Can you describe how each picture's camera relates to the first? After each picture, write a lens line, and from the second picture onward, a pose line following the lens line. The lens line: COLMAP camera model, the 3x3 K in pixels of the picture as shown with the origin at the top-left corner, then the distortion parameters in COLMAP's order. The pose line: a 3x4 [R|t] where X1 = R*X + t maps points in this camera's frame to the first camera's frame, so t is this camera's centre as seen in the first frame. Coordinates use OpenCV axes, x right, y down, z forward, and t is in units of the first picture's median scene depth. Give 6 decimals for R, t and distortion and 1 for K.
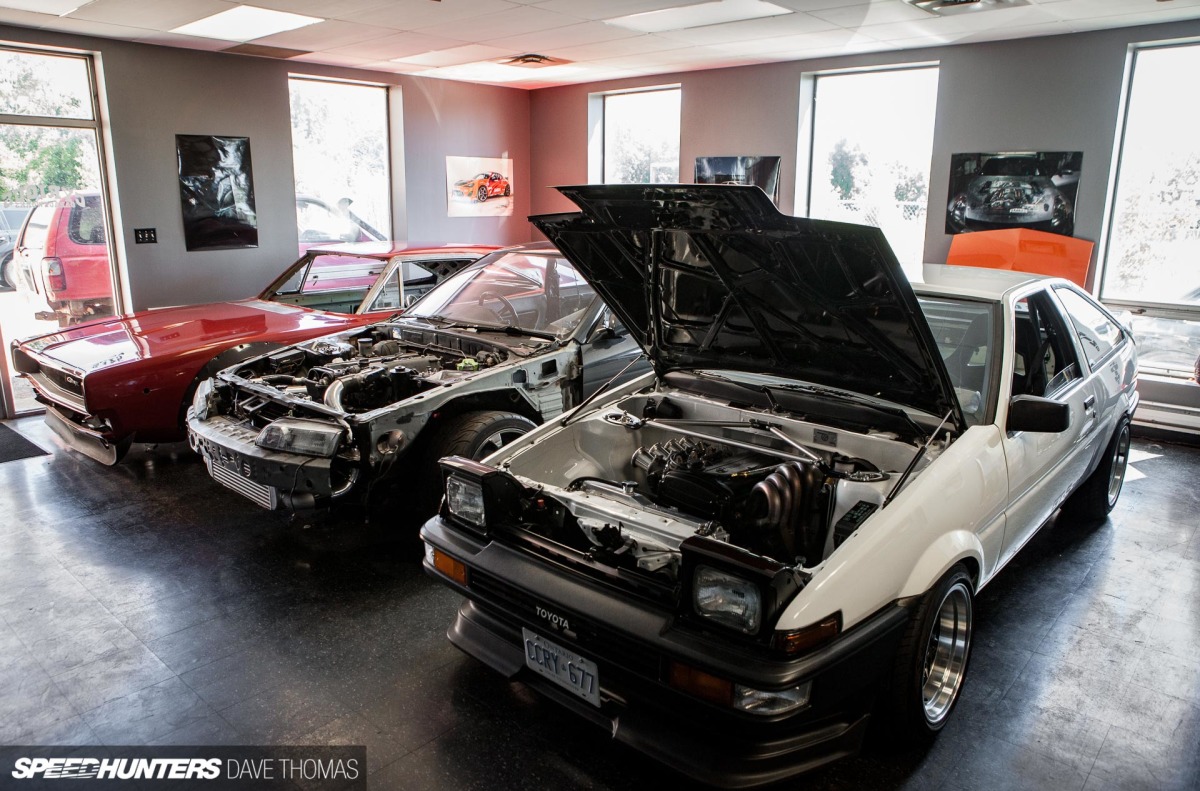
lens RADIAL K [[819.2, 0, 600.0], [0, 819.2, 395.5], [0, 0, 1]] dist [-0.000190, -0.000006]
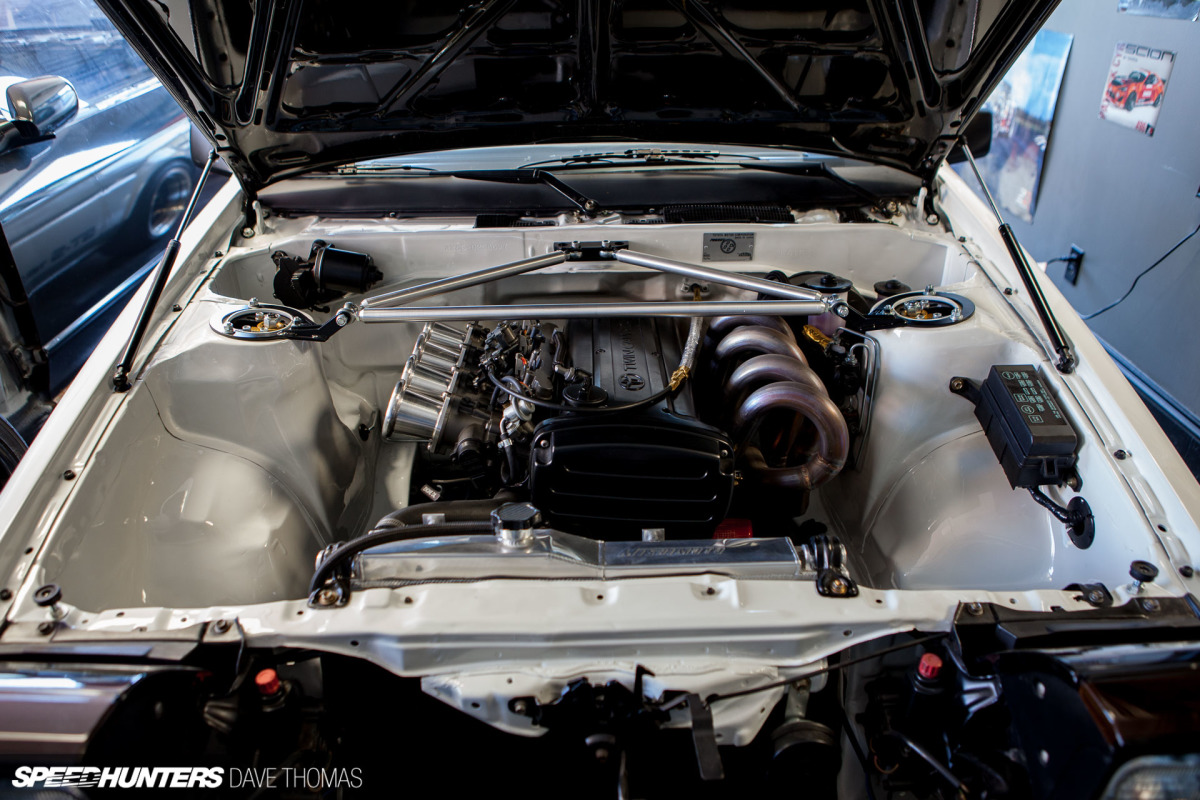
lens RADIAL K [[846.5, 0, 600.0], [0, 846.5, 433.7], [0, 0, 1]] dist [-0.069220, 0.000061]
pose [[0.731382, -0.362470, 0.577664, -0.111768], [0.179725, 0.919557, 0.349449, -0.034819], [-0.657860, -0.151759, 0.737692, 0.621344]]
